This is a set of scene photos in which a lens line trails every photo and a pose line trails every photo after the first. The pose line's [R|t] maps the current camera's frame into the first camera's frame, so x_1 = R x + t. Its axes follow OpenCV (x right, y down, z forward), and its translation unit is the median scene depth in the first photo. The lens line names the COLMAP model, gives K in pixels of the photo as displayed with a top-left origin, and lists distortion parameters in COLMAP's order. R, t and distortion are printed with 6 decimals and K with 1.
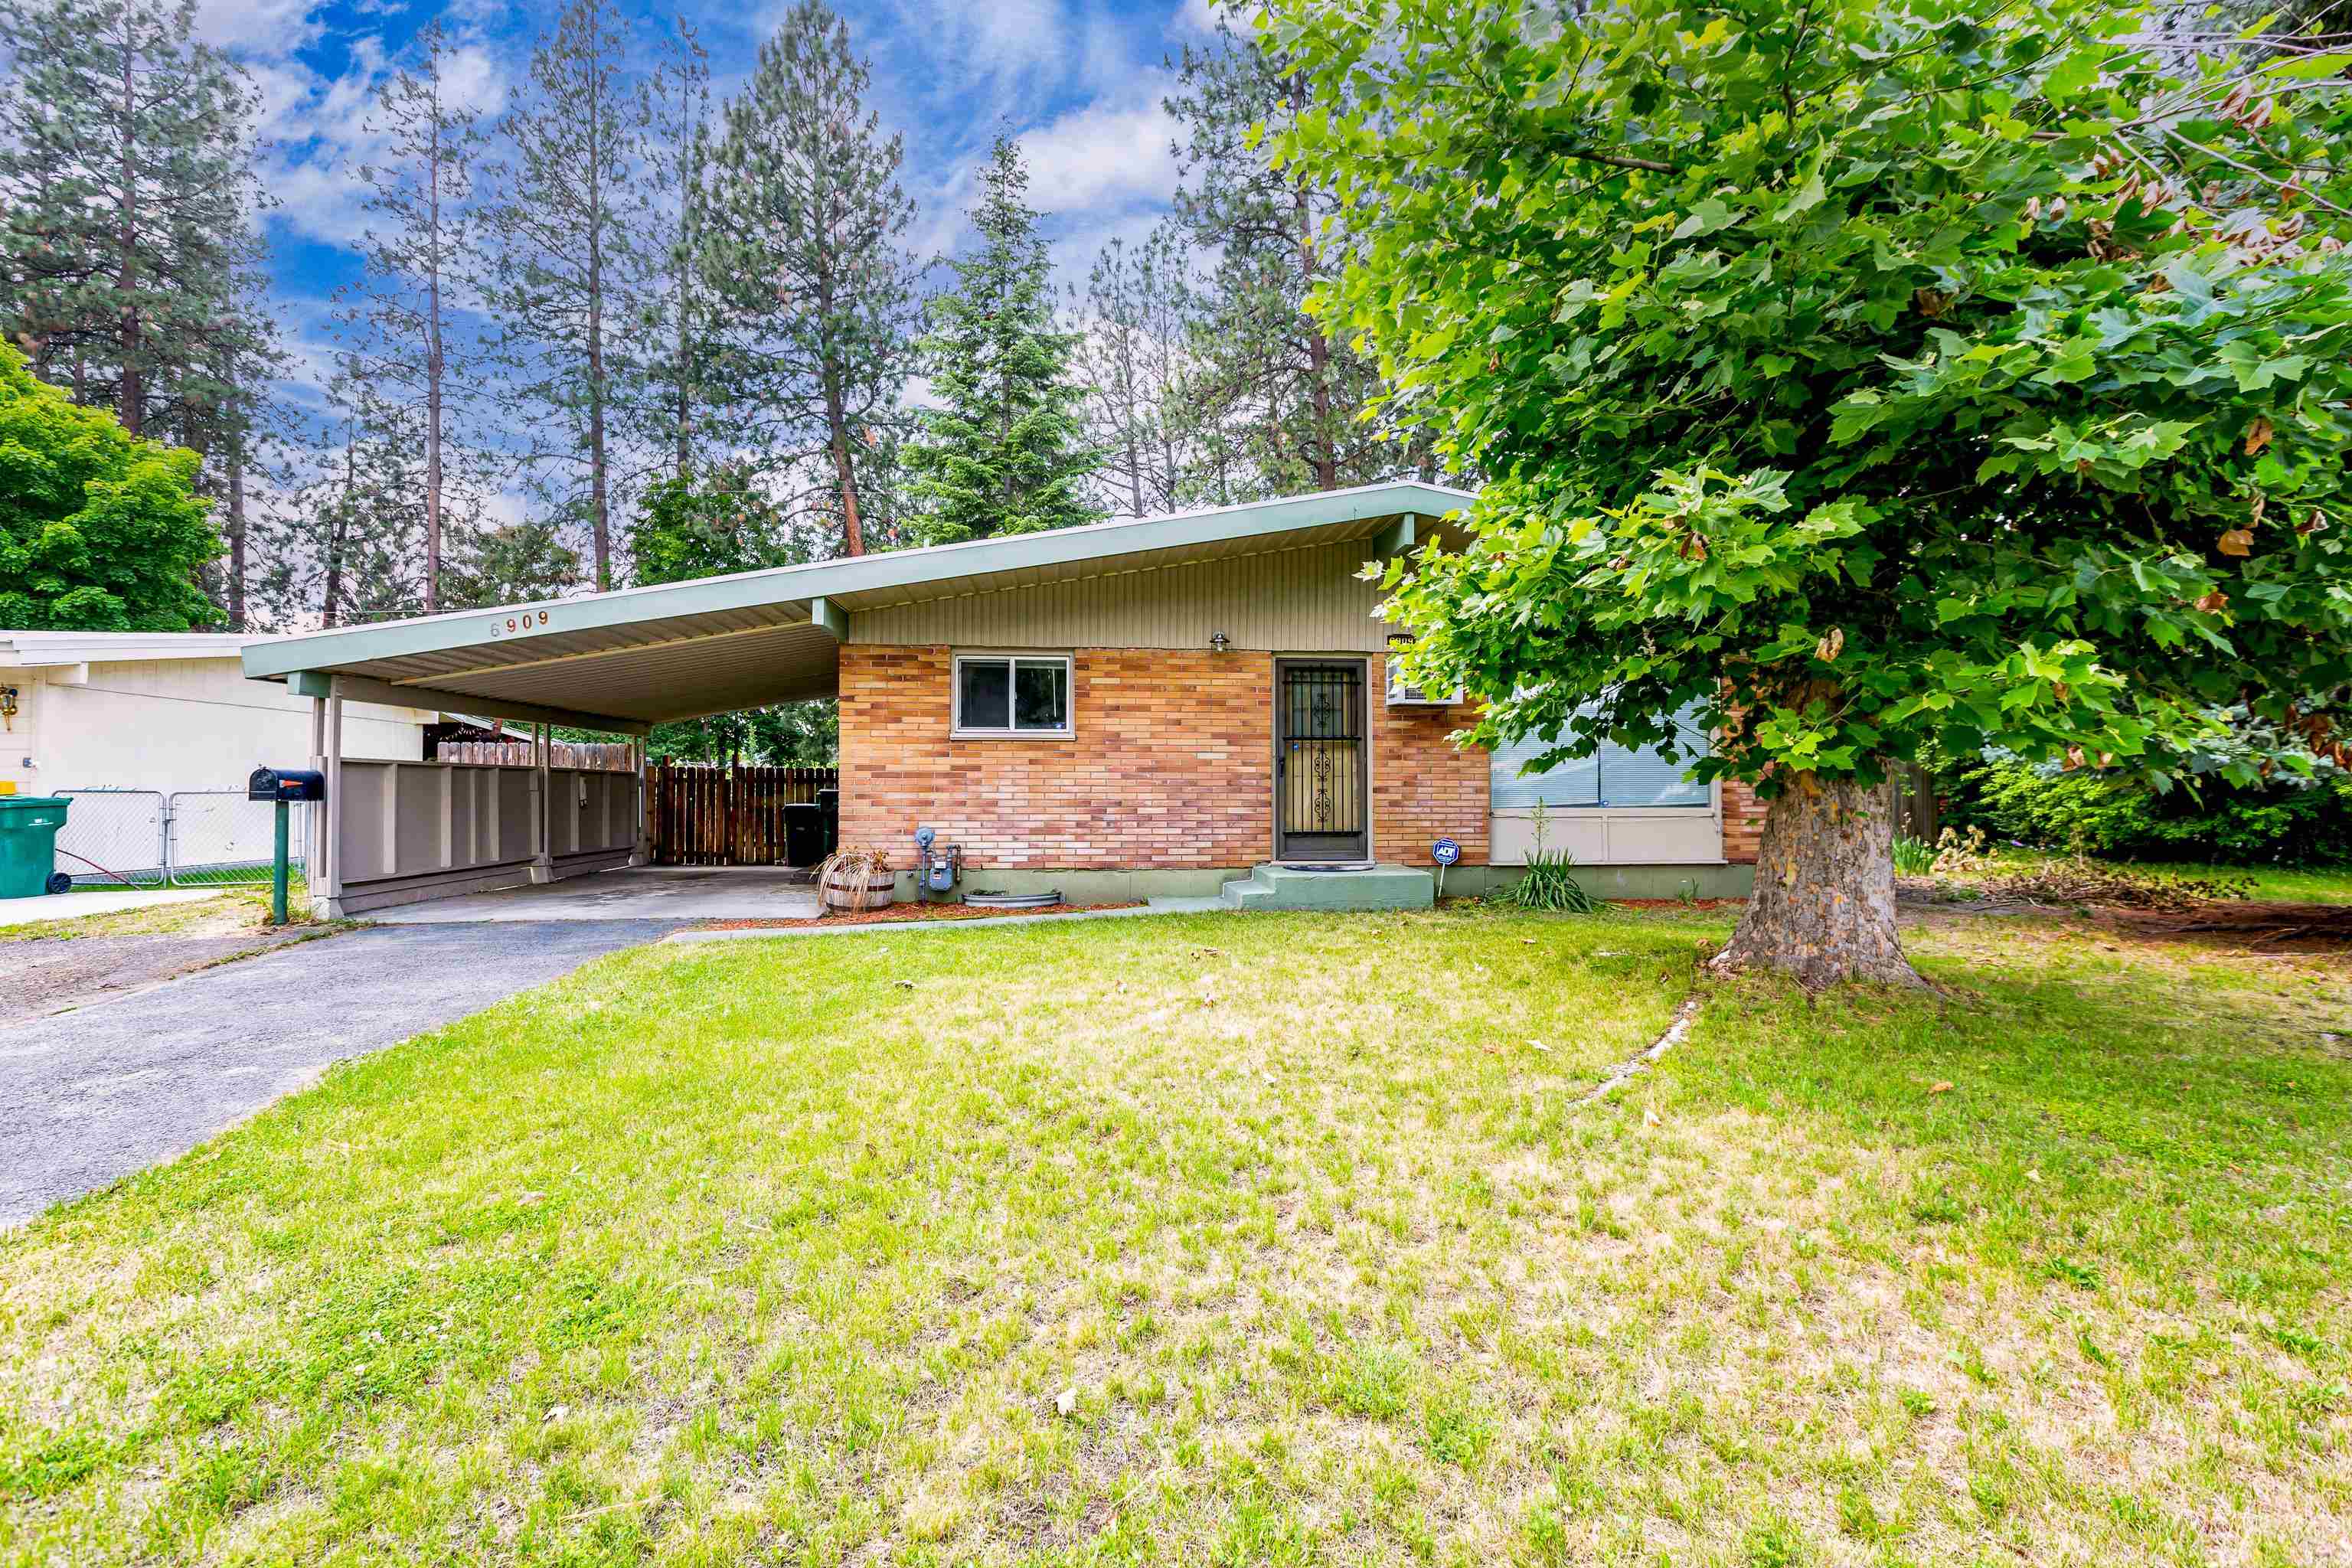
lens RADIAL K [[1073.5, 0, 1175.3], [0, 1073.5, 780.0], [0, 0, 1]] dist [0.002491, -0.001852]
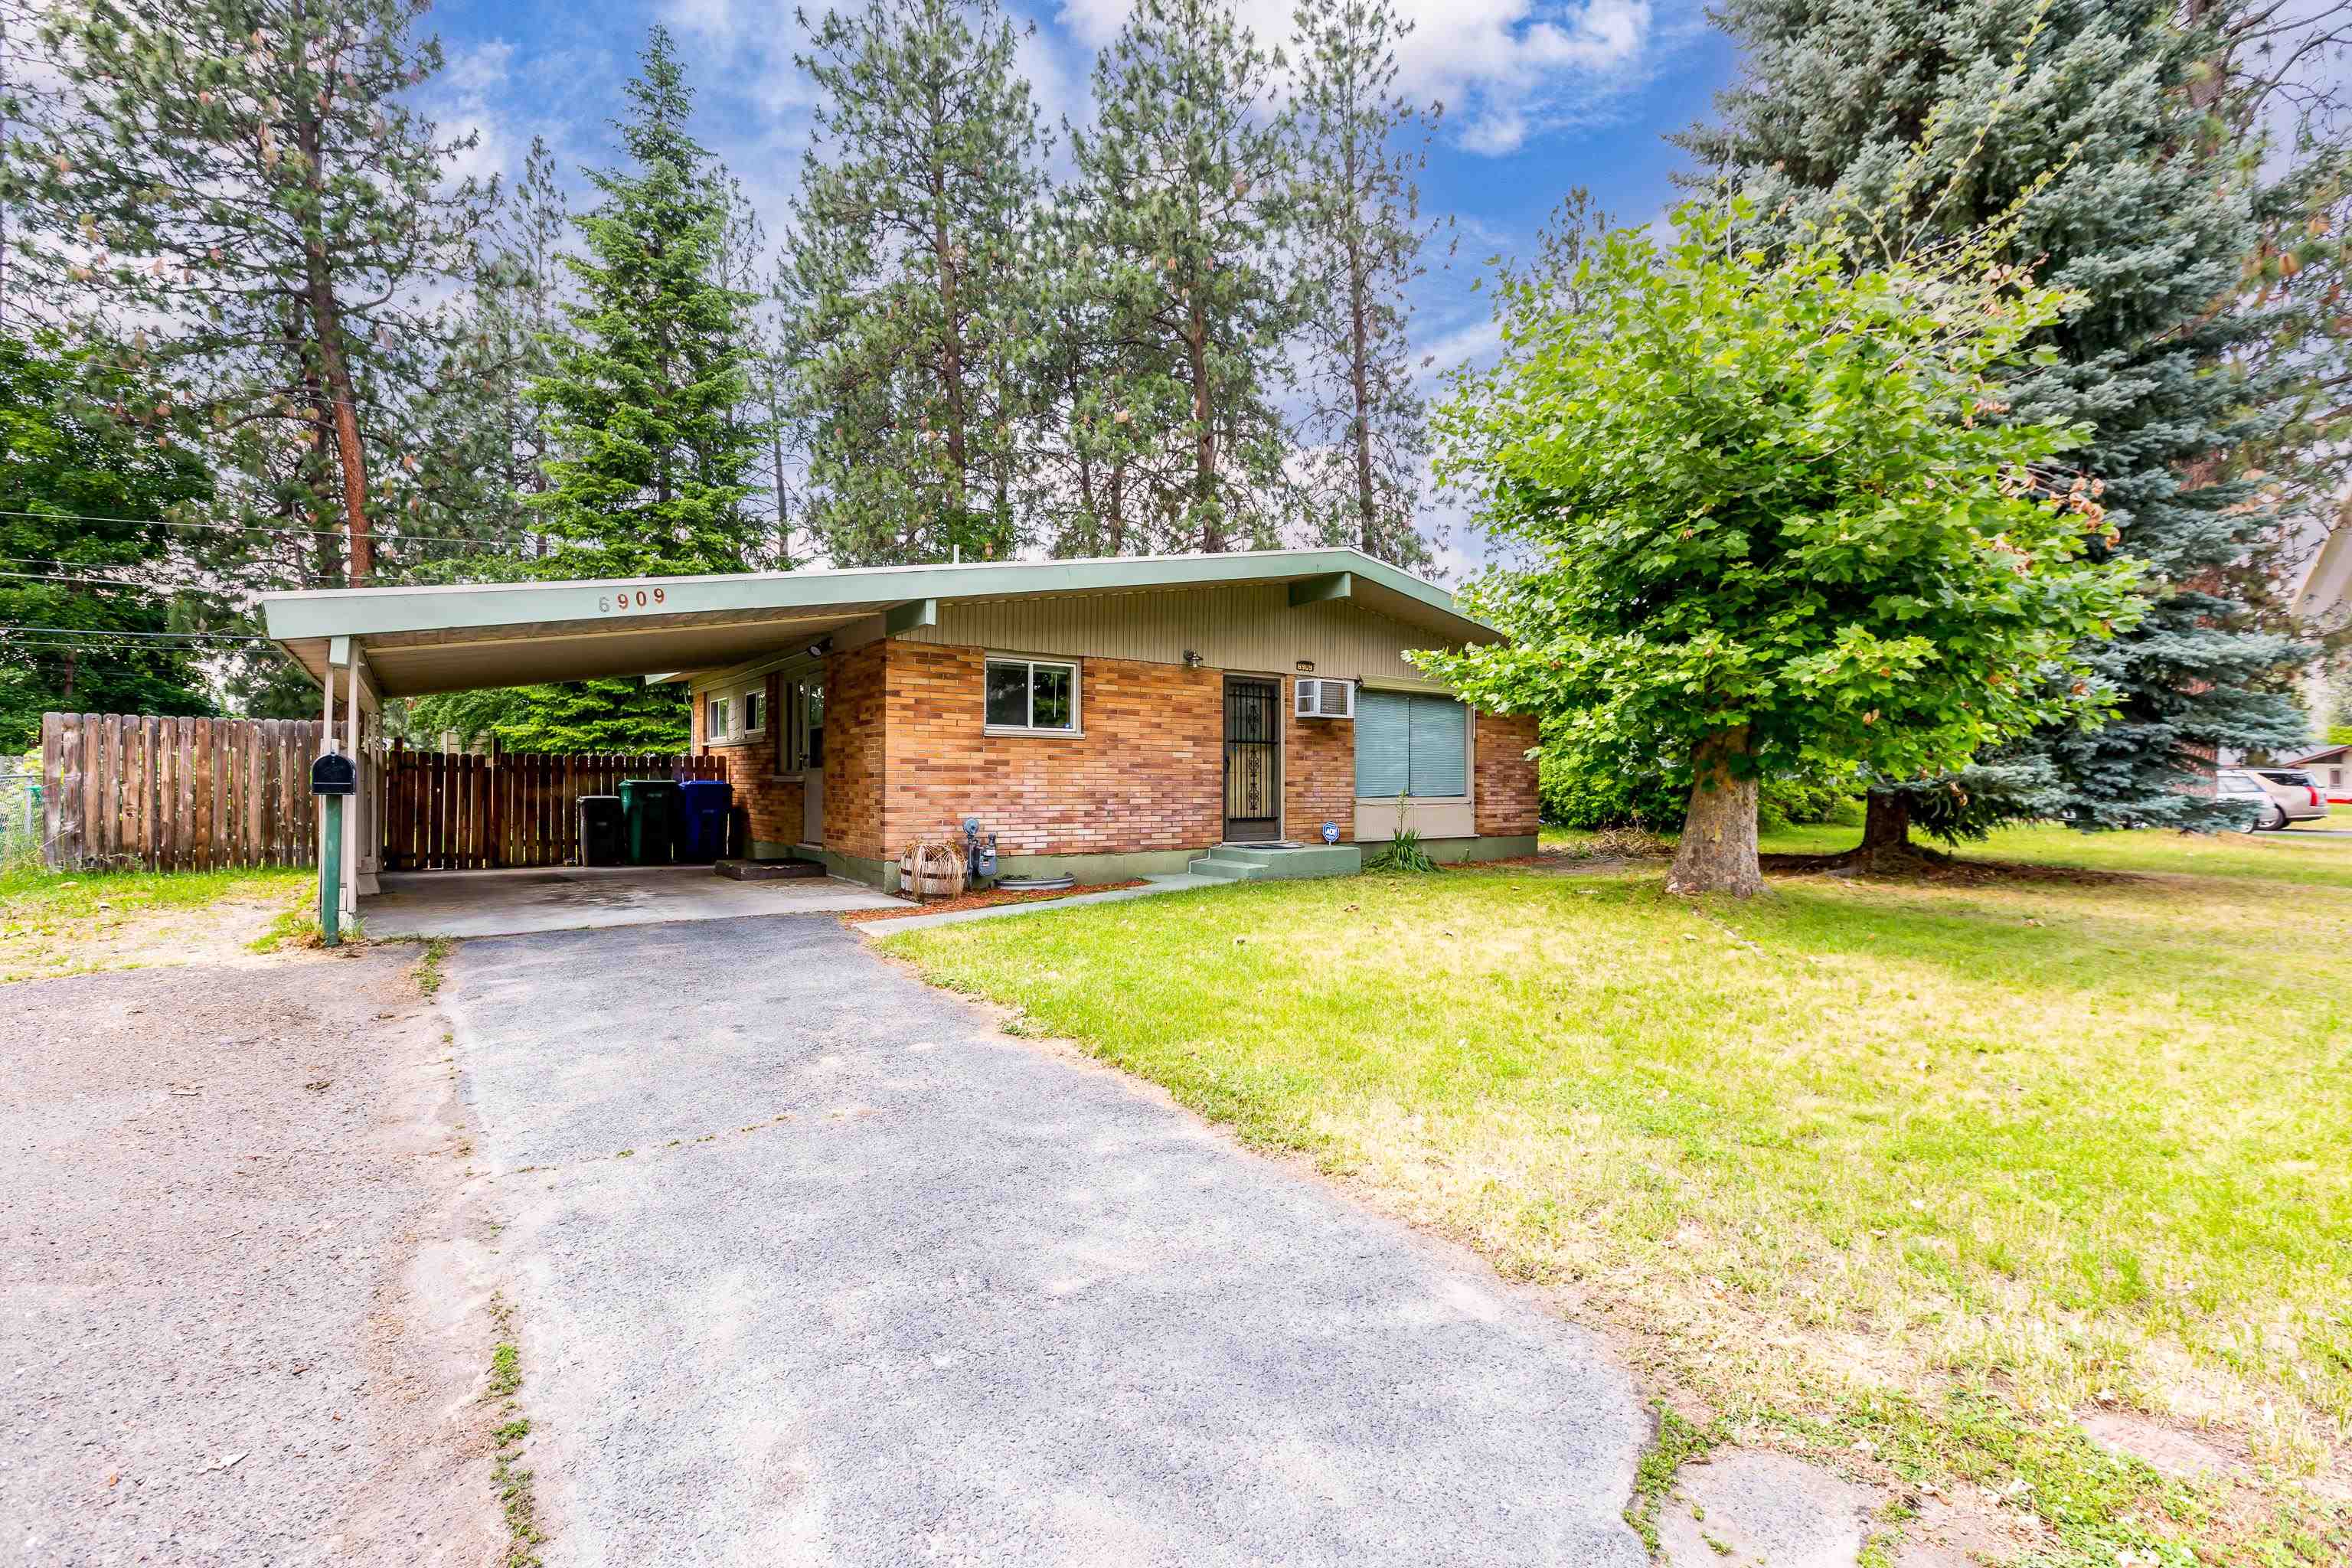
lens RADIAL K [[1073.5, 0, 1182.6], [0, 1073.5, 792.4], [0, 0, 1]] dist [0.002491, -0.001852]
pose [[0.860067, -0.000766, 0.510180, -0.576859], [-0.009754, 0.999791, 0.017943, -0.002341], [-0.510088, -0.020408, 0.859880, -0.022761]]
